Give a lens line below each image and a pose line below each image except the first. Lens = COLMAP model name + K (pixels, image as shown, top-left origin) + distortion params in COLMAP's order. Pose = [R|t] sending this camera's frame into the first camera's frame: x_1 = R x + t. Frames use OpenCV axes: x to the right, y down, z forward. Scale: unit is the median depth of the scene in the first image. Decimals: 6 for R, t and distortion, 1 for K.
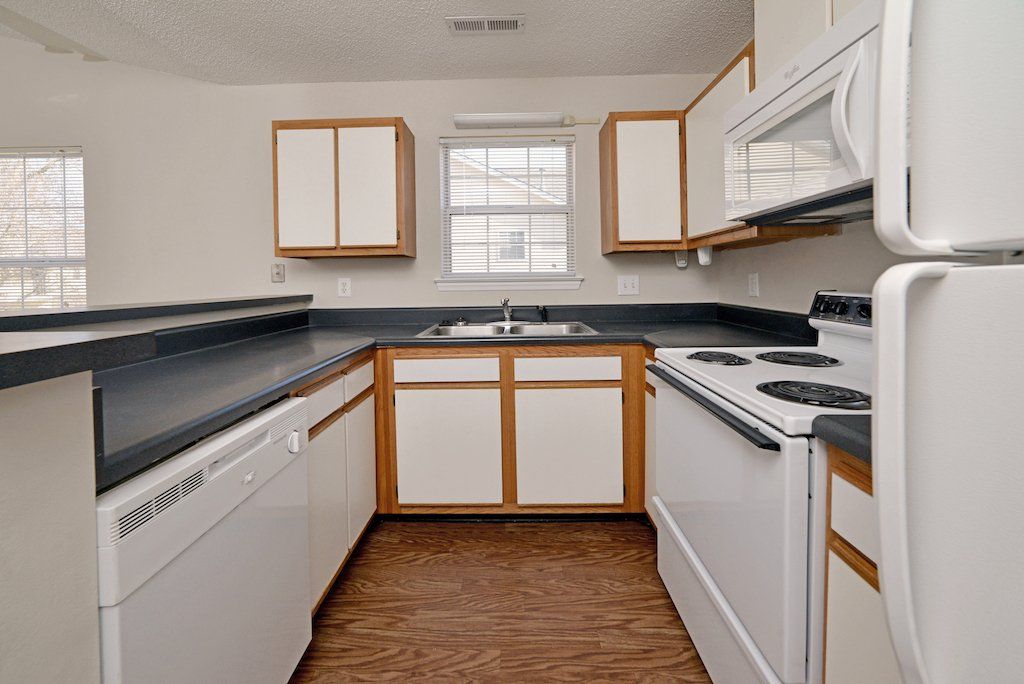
lens RADIAL K [[422.8, 0, 509.3], [0, 422.8, 291.8], [0, 0, 1]] dist [-0.001339, 0.000054]
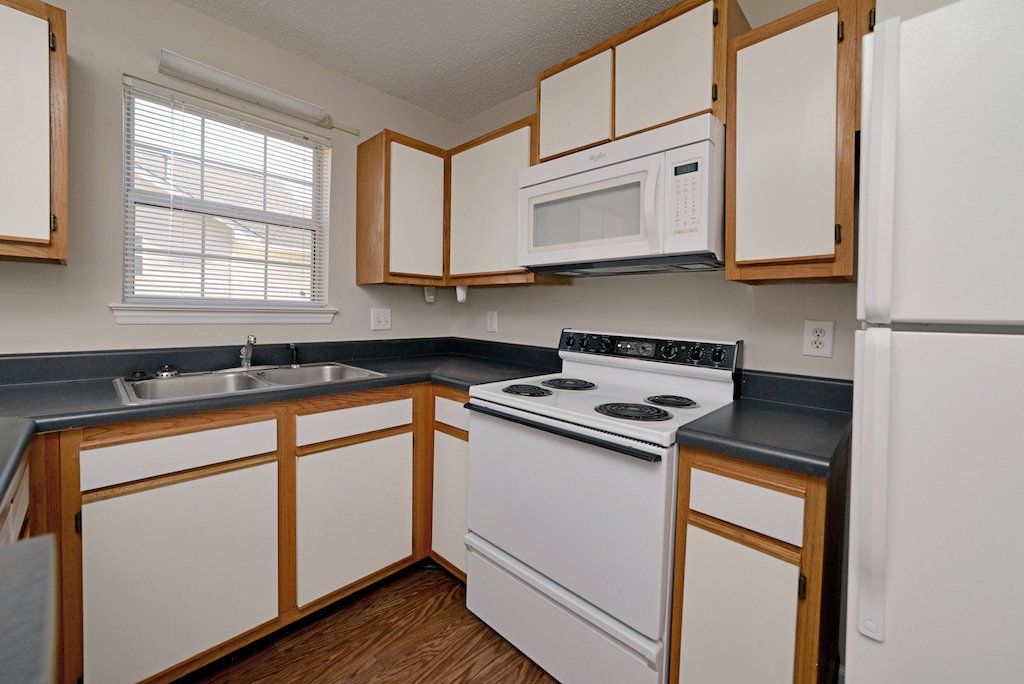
lens RADIAL K [[429.0, 0, 511.1], [0, 429.0, 324.1], [0, 0, 1]] dist [-0.001372, 0.000066]
pose [[0.690656, 0.010253, 0.723111, -0.270152], [-0.014764, 0.999891, -0.000077, -0.012311], [-0.723033, -0.010623, 0.690732, 0.193336]]
